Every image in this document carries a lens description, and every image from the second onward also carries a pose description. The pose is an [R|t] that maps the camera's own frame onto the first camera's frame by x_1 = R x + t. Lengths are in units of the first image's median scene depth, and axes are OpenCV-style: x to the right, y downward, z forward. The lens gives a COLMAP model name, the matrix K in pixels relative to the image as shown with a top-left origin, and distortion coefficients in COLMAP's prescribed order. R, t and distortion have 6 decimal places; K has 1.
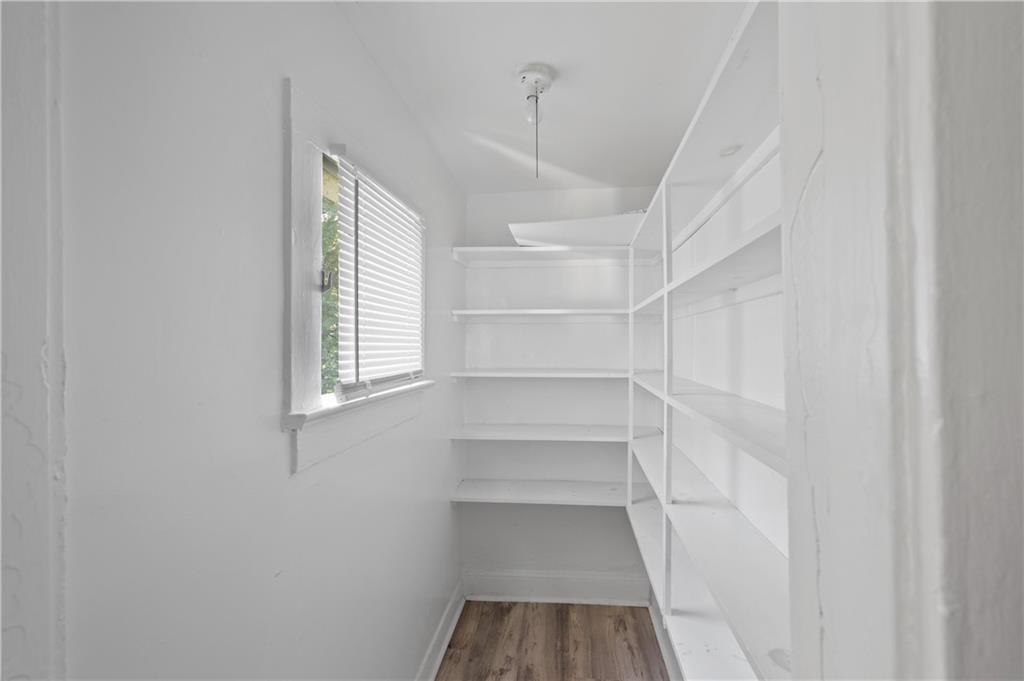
lens RADIAL K [[465.1, 0, 512.3], [0, 465.1, 341.0], [0, 0, 1]] dist [-0.000299, -0.000008]
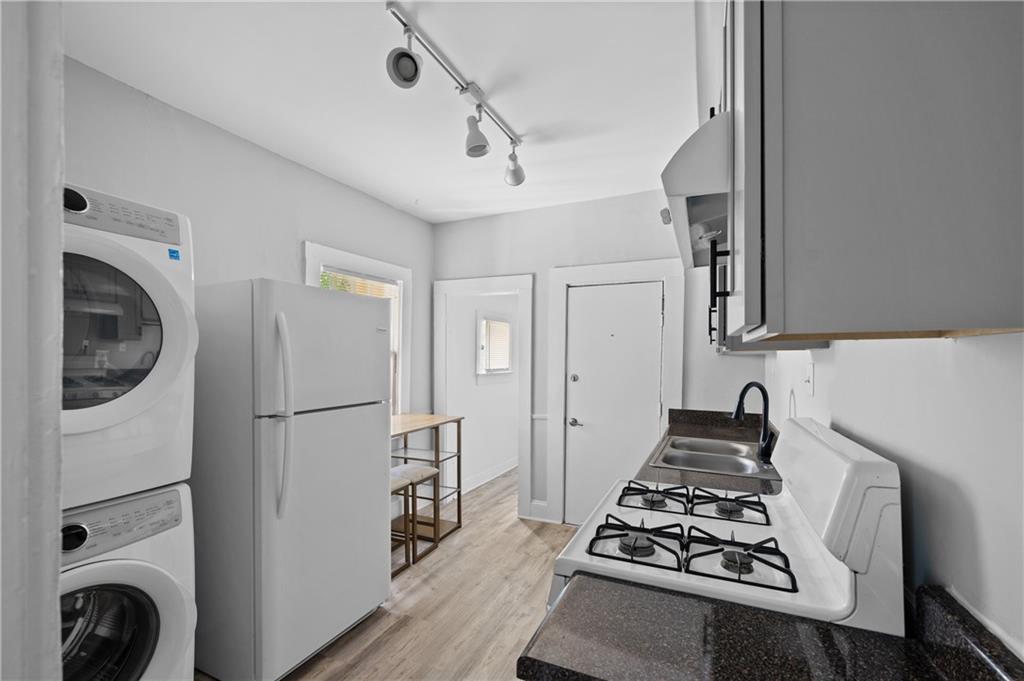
lens RADIAL K [[422.8, 0, 513.3], [0, 422.8, 349.5], [0, 0, 1]] dist [-0.000044, 0.000819]
pose [[0.956697, 0.000923, -0.291085, 1.228759], [-0.006295, 0.999827, -0.017521, -0.027249], [0.291019, 0.018594, 0.956537, -3.241422]]
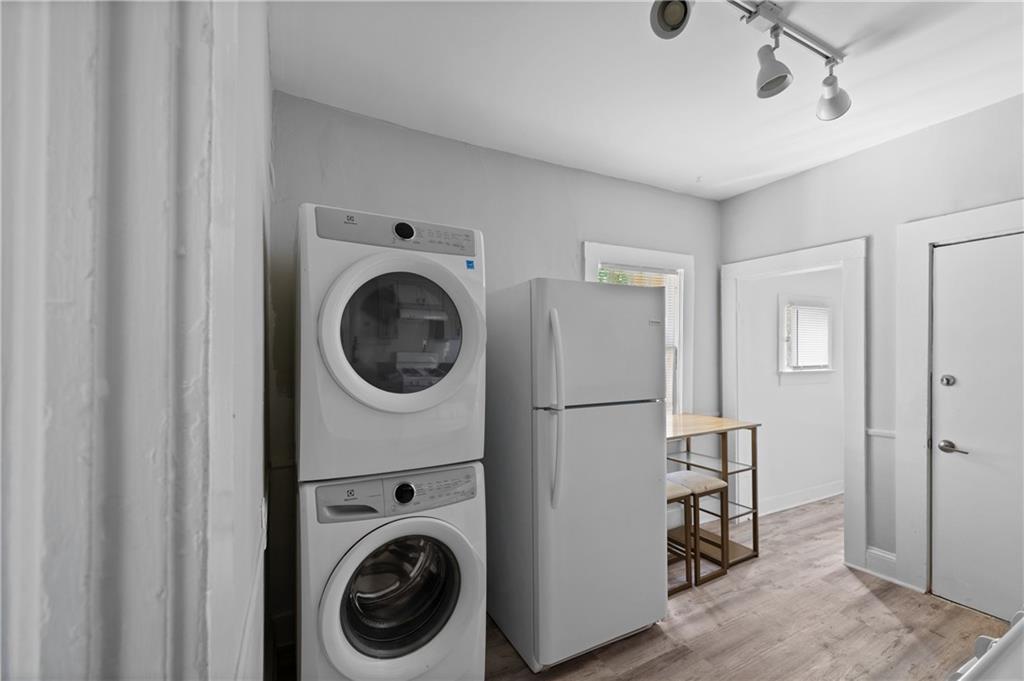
lens RADIAL K [[422.8, 0, 520.4], [0, 422.8, 351.5], [0, 0, 1]] dist [-0.000044, 0.000819]
pose [[0.593526, -0.004001, -0.804805, 1.180857], [0.002960, 0.999992, -0.002789, -0.019374], [0.804809, -0.000727, 0.593533, -3.066540]]
